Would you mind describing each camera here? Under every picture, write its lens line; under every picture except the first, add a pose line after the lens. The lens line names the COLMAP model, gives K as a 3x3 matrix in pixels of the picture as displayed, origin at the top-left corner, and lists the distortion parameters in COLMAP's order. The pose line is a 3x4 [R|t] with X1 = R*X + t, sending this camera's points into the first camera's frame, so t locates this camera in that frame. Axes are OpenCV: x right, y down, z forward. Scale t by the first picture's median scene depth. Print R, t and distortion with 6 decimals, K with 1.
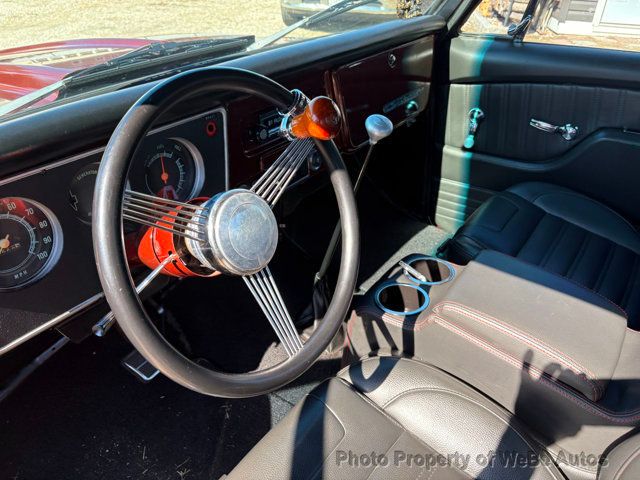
lens RADIAL K [[481.9, 0, 320.0], [0, 481.9, 240.0], [0, 0, 1]] dist [0.016814, -0.007468]
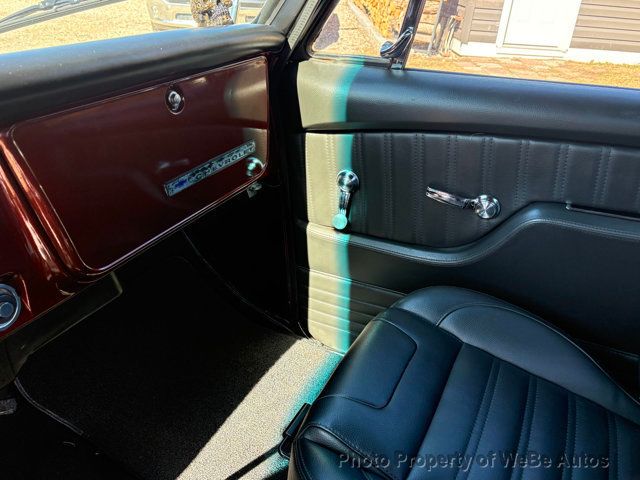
lens RADIAL K [[523.9, 0, 320.0], [0, 523.9, 247.7], [0, 0, 1]] dist [0.037872, -0.002426]
pose [[0.984468, -0.058179, 0.165645, 0.170736], [0.066875, 0.996634, -0.047408, -0.141613], [-0.162330, 0.057749, 0.985045, 0.333567]]
